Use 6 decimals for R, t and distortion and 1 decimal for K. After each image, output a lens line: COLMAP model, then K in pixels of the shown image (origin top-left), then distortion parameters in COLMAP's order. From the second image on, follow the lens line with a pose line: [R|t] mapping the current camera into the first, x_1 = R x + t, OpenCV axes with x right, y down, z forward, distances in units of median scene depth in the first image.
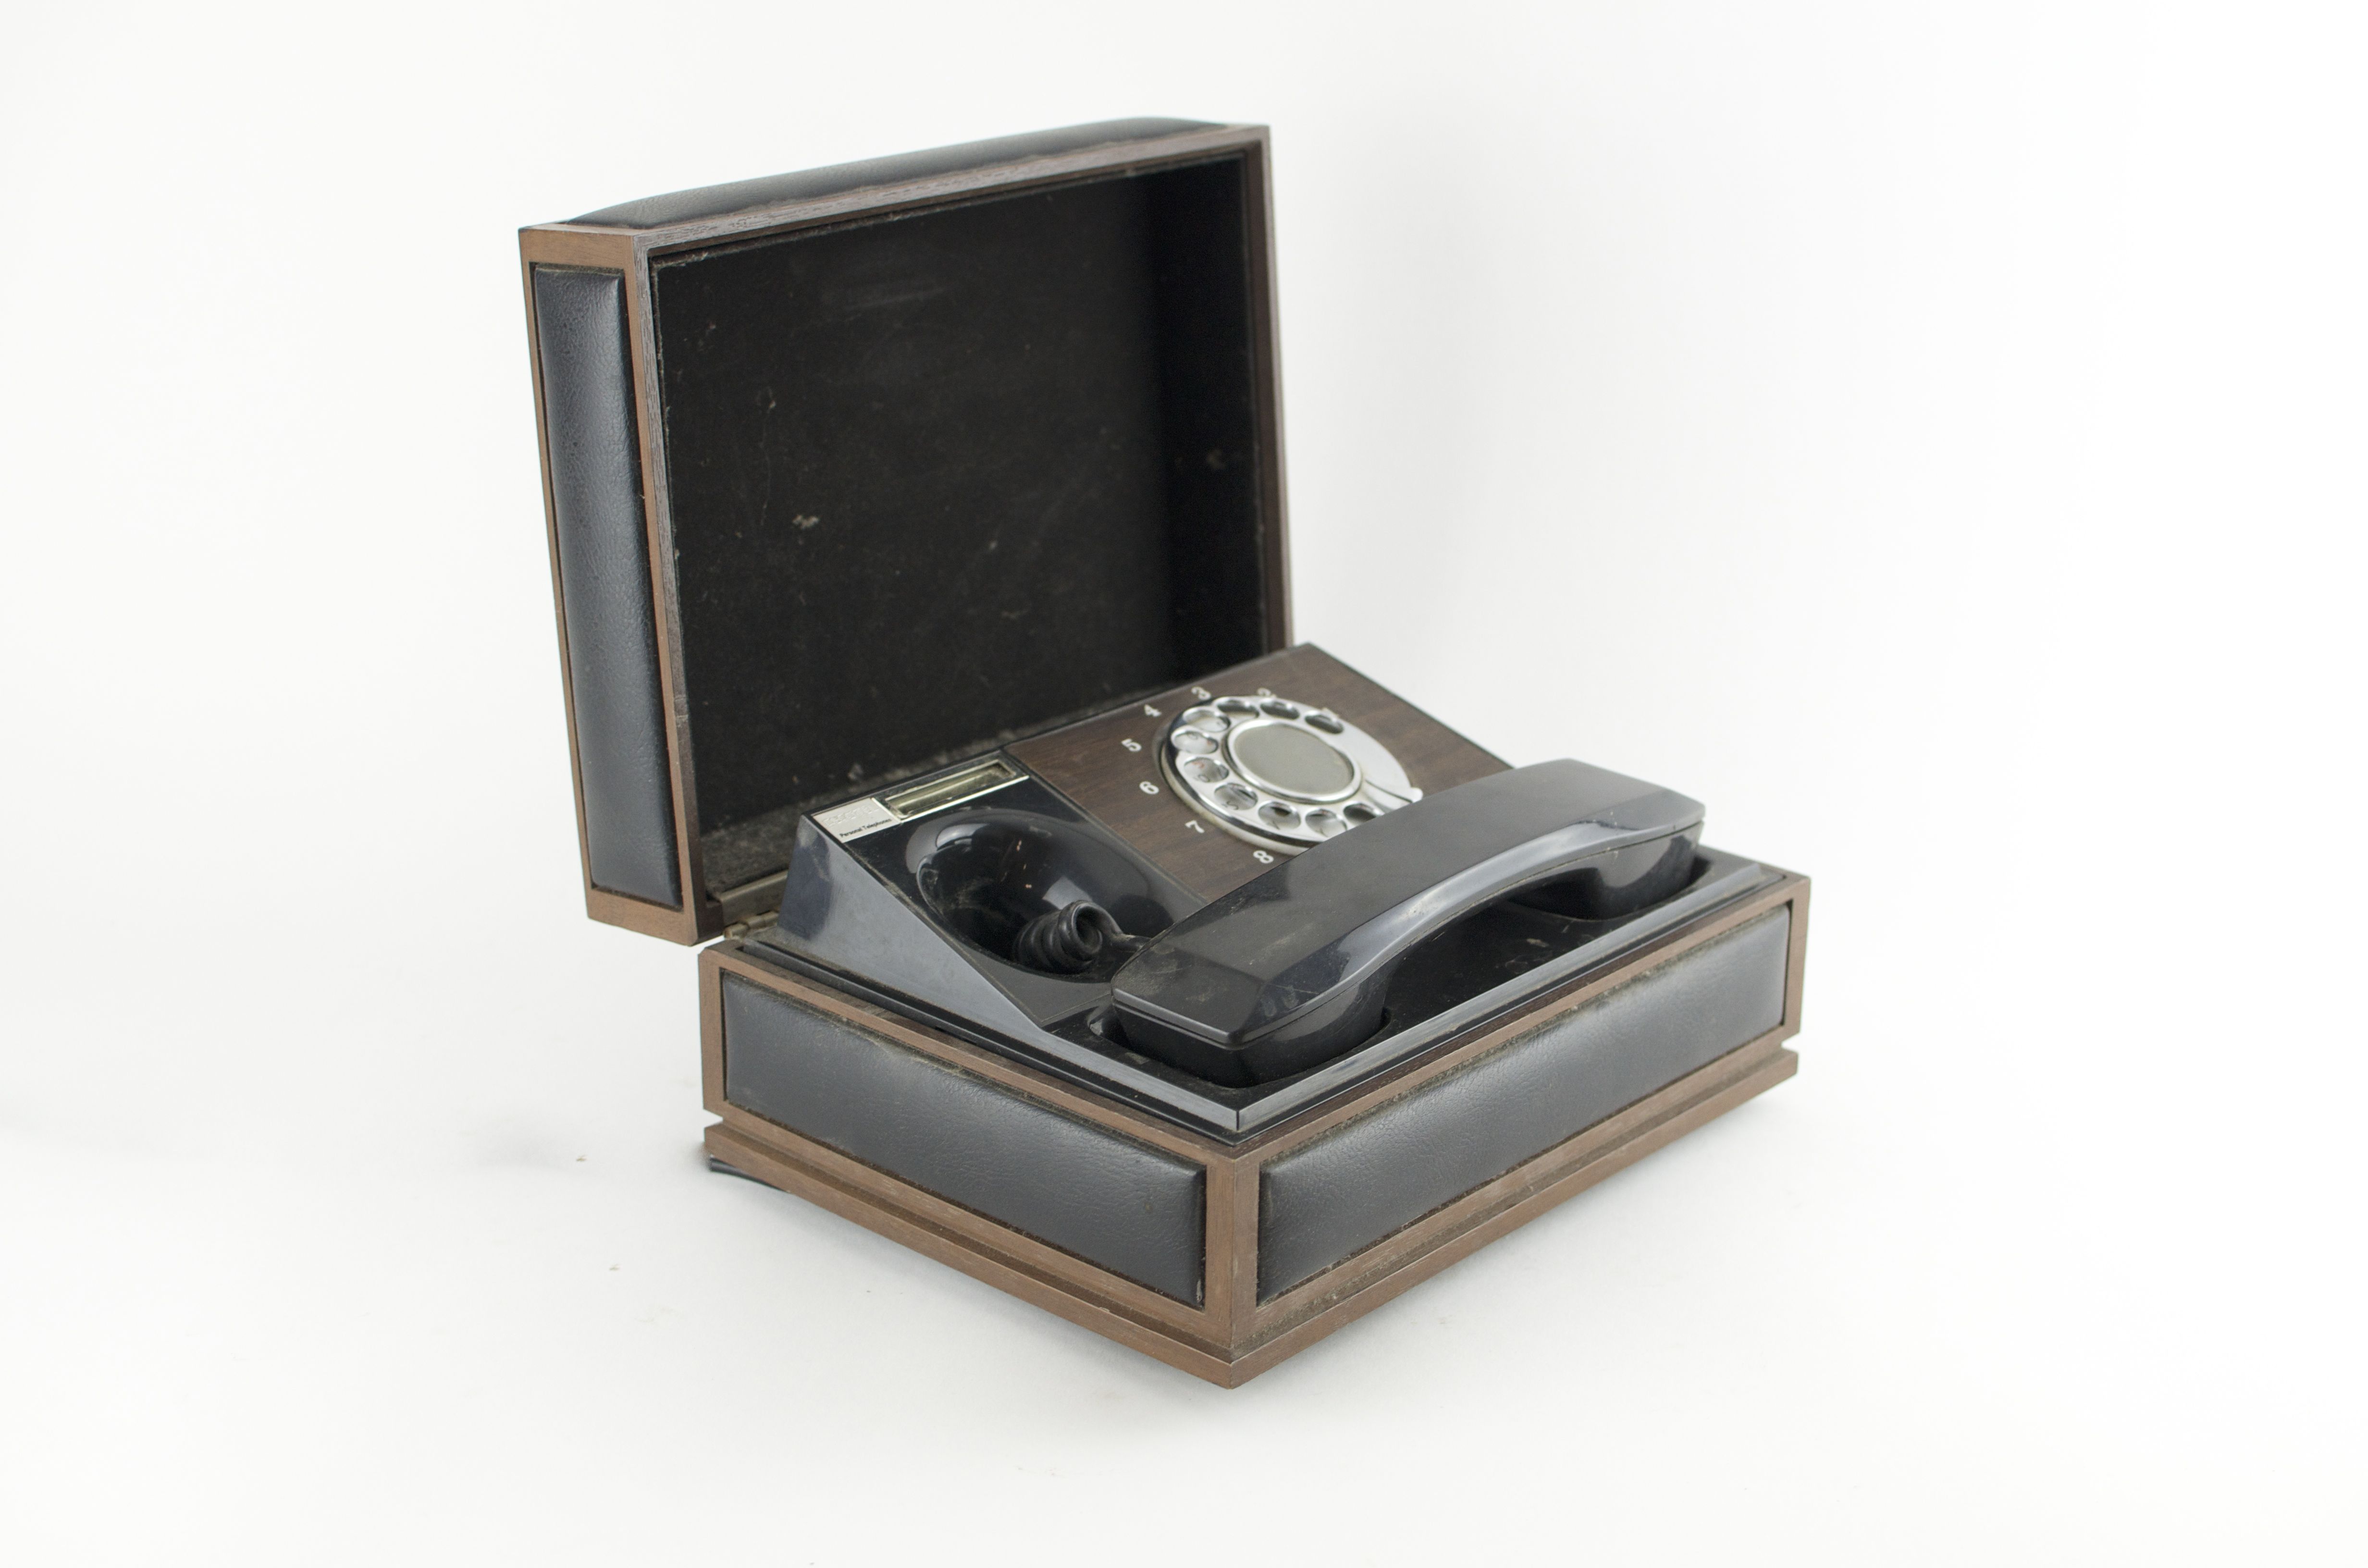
lens RADIAL K [[3668.1, 0, 1180.0], [0, 3668.1, 779.6], [0, 0, 1]] dist [-0.187457, 0.000000]
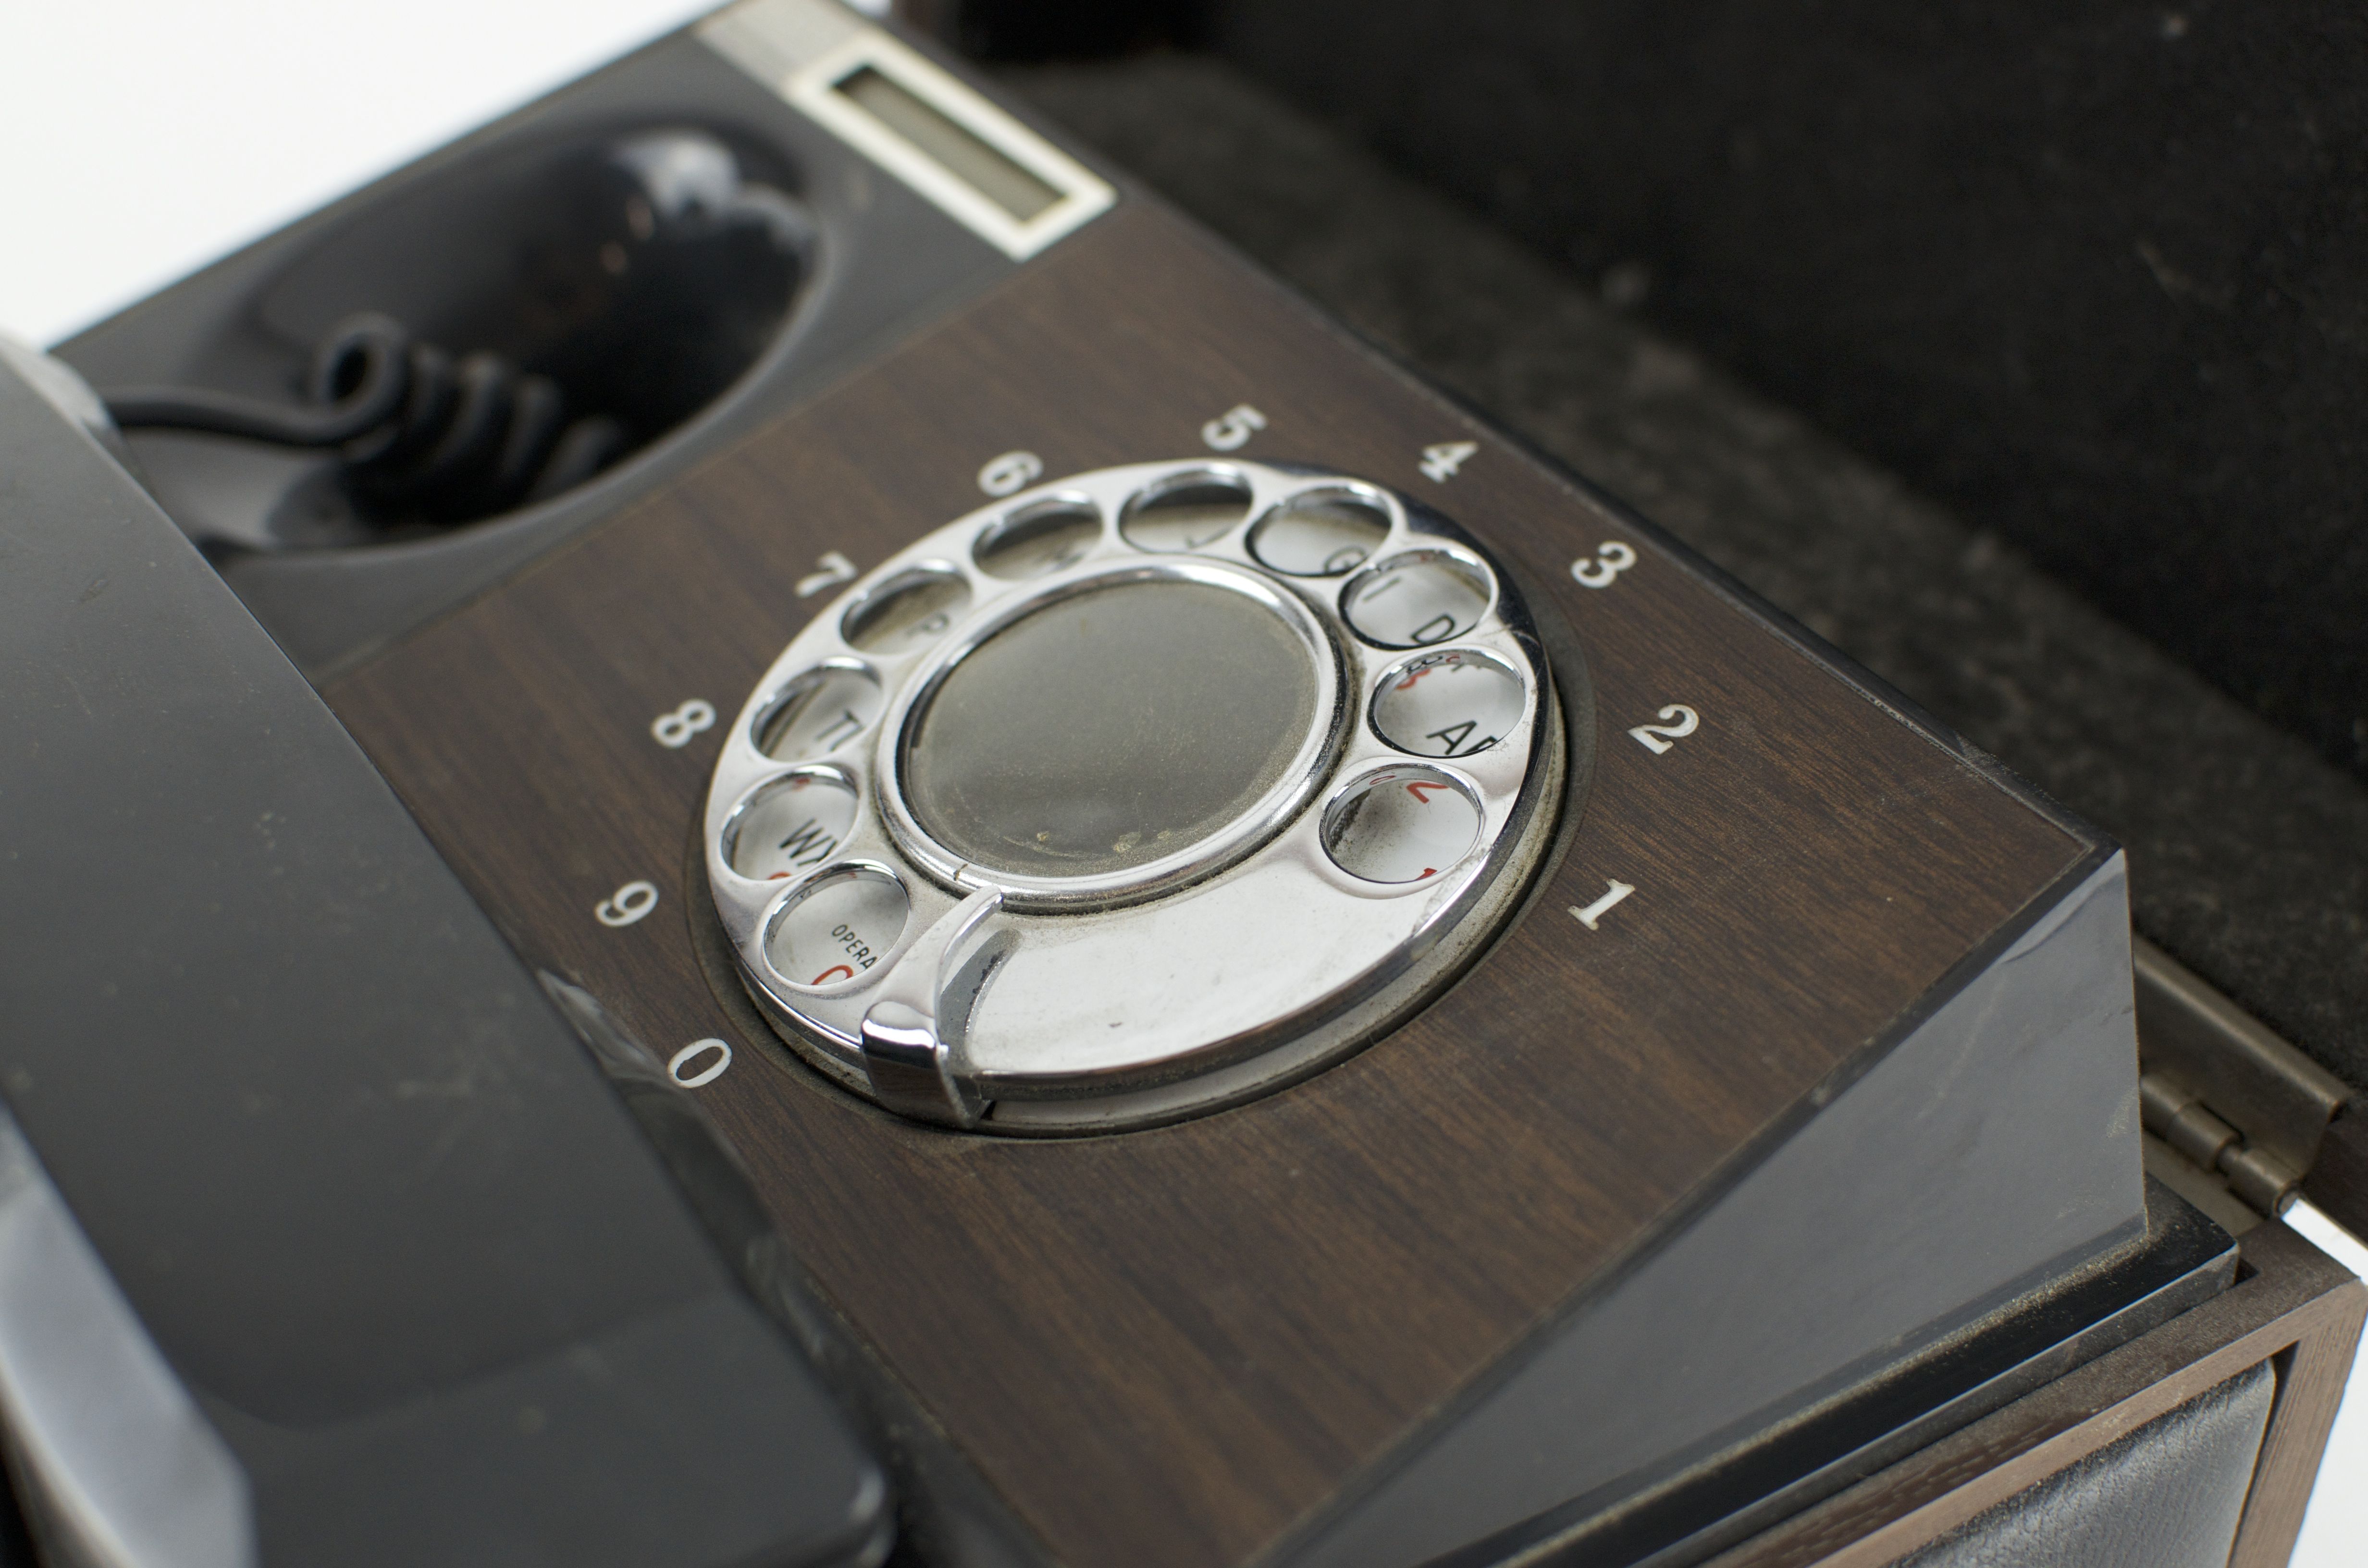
lens RADIAL K [[3668.1, 0, 1189.9], [0, 3668.1, 789.7], [0, 0, 1]] dist [-0.187457, 0.000000]
pose [[-0.253578, 0.520567, -0.815296, 0.269025], [-0.362637, 0.730216, 0.579033, -0.172852], [0.896768, 0.442486, 0.003611, 1.008085]]
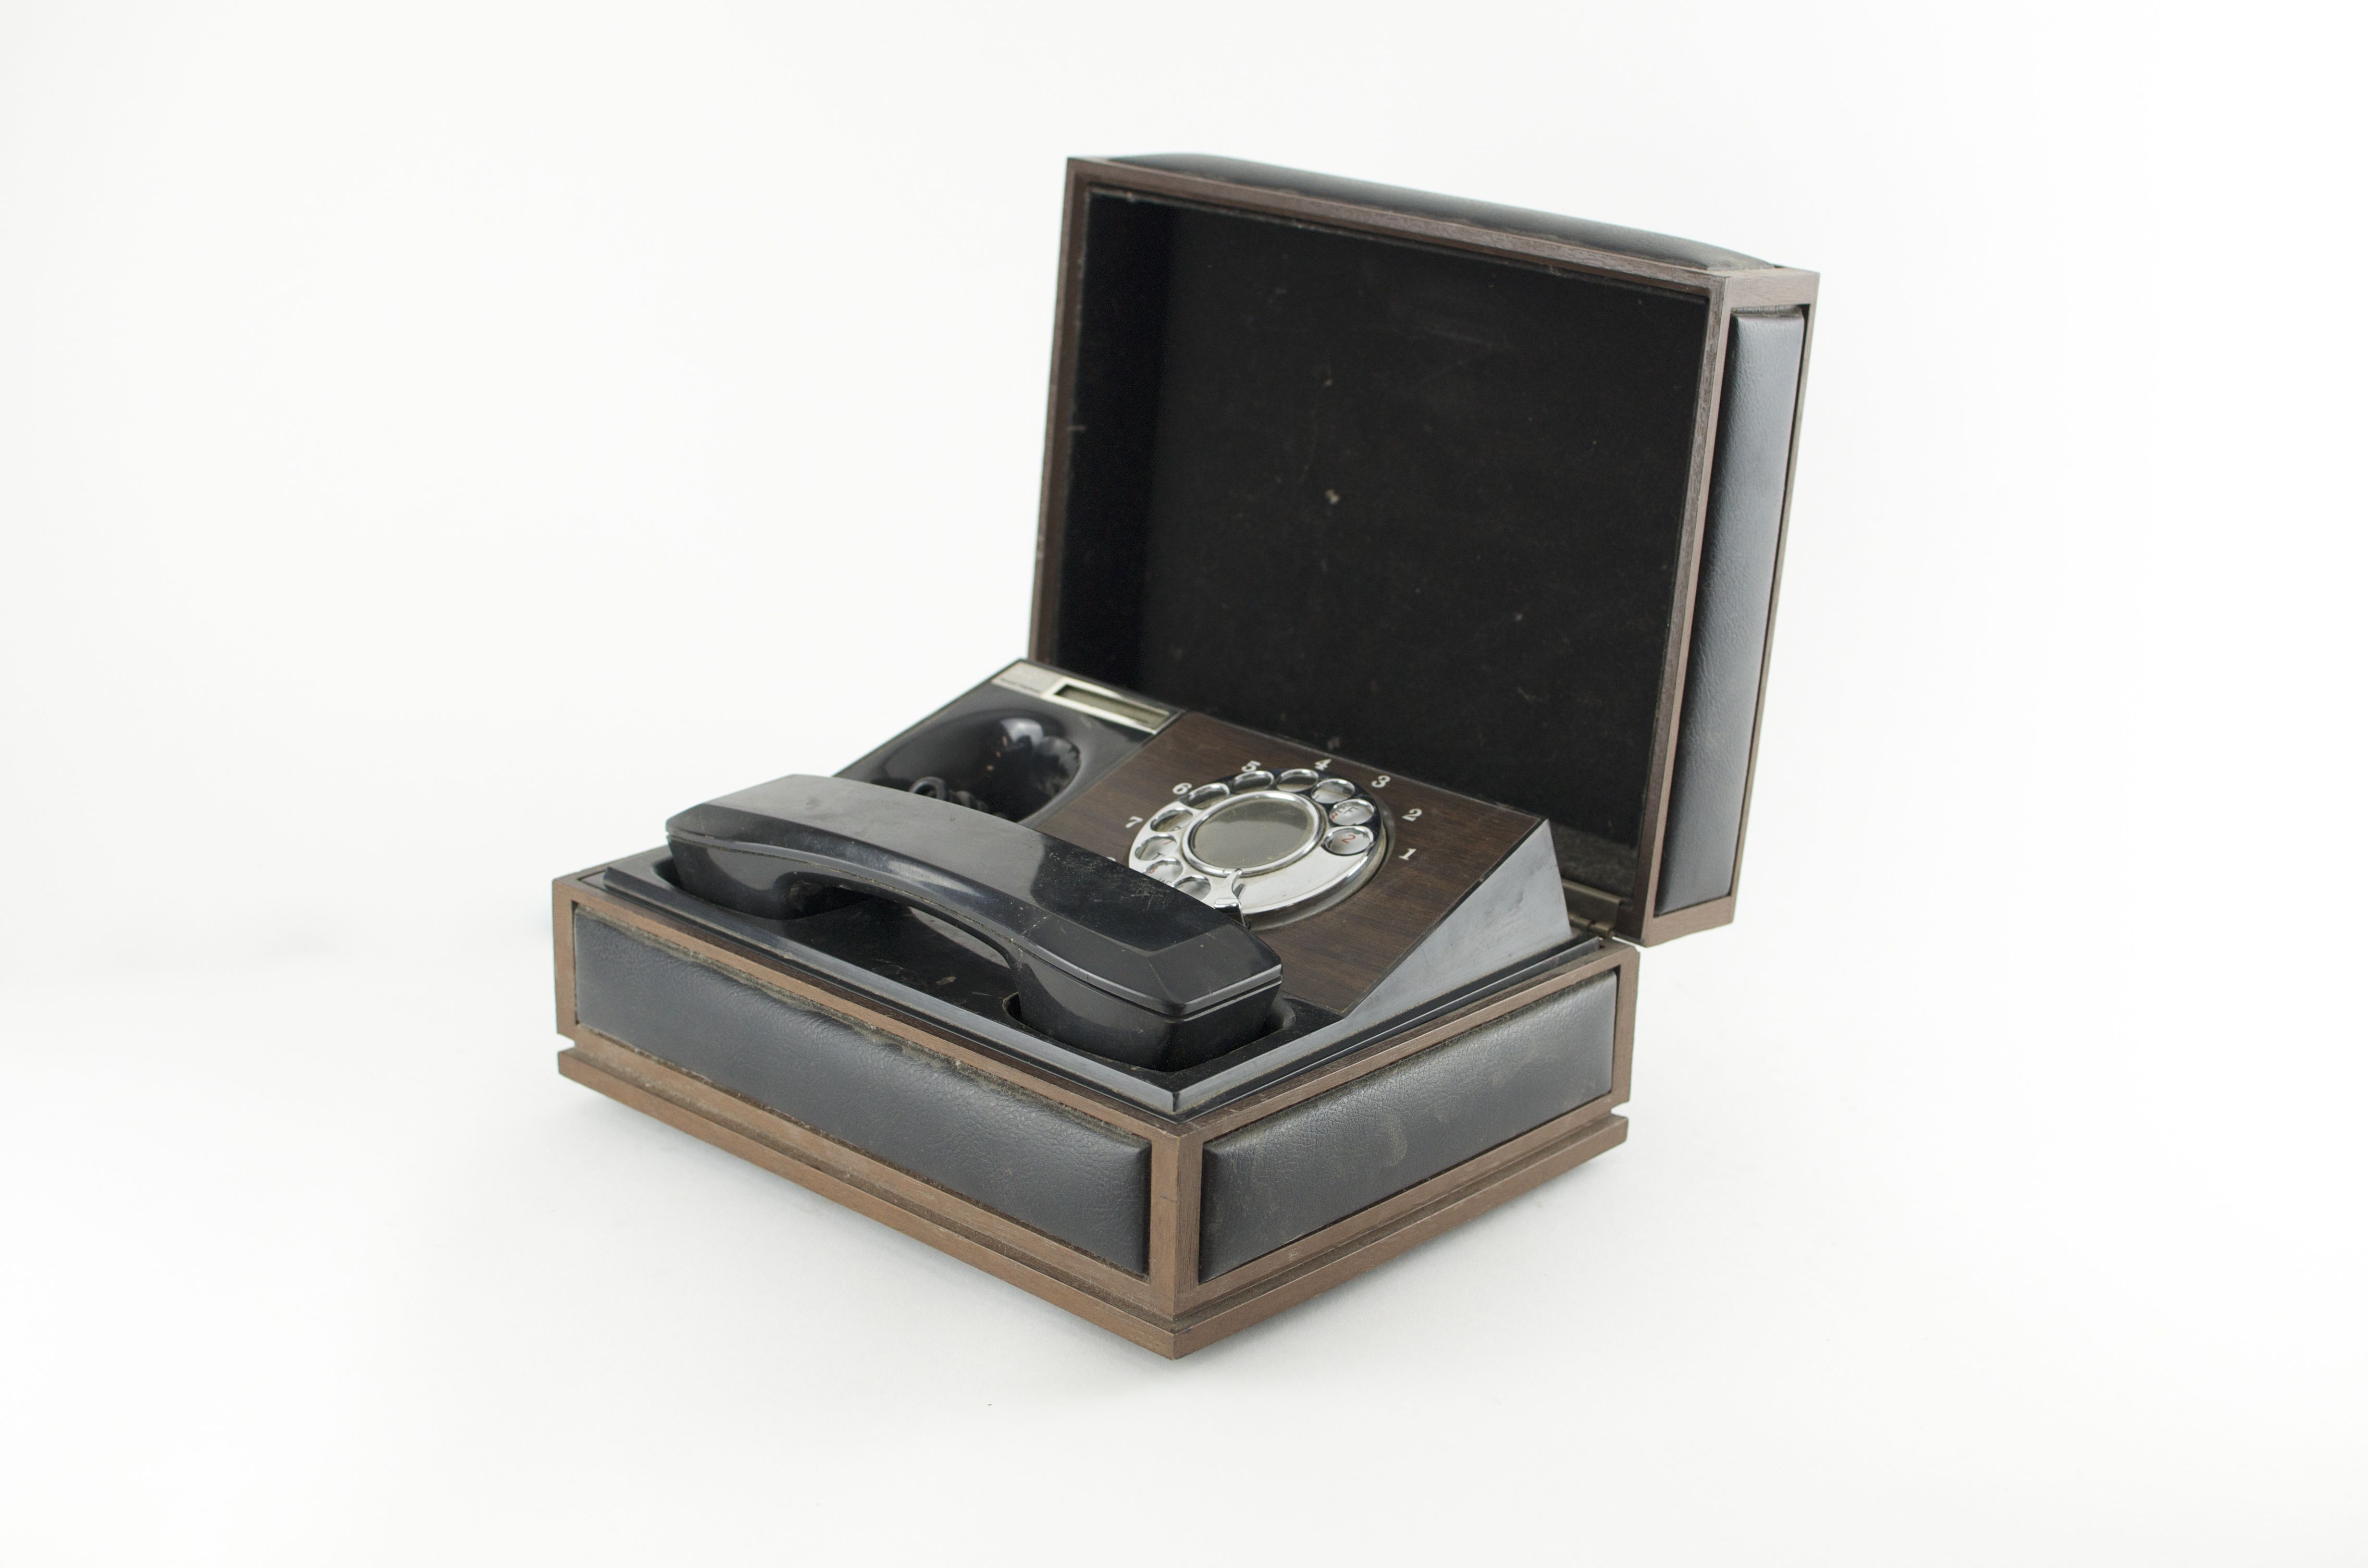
lens RADIAL K [[3668.1, 0, 1165.3], [0, 3668.1, 792.1], [0, 0, 1]] dist [-0.187457, 0.000000]
pose [[-0.033238, 0.312887, -0.949209, 0.970265], [-0.354702, 0.884218, 0.303884, -0.308404], [0.934388, 0.346787, 0.081592, 0.894045]]
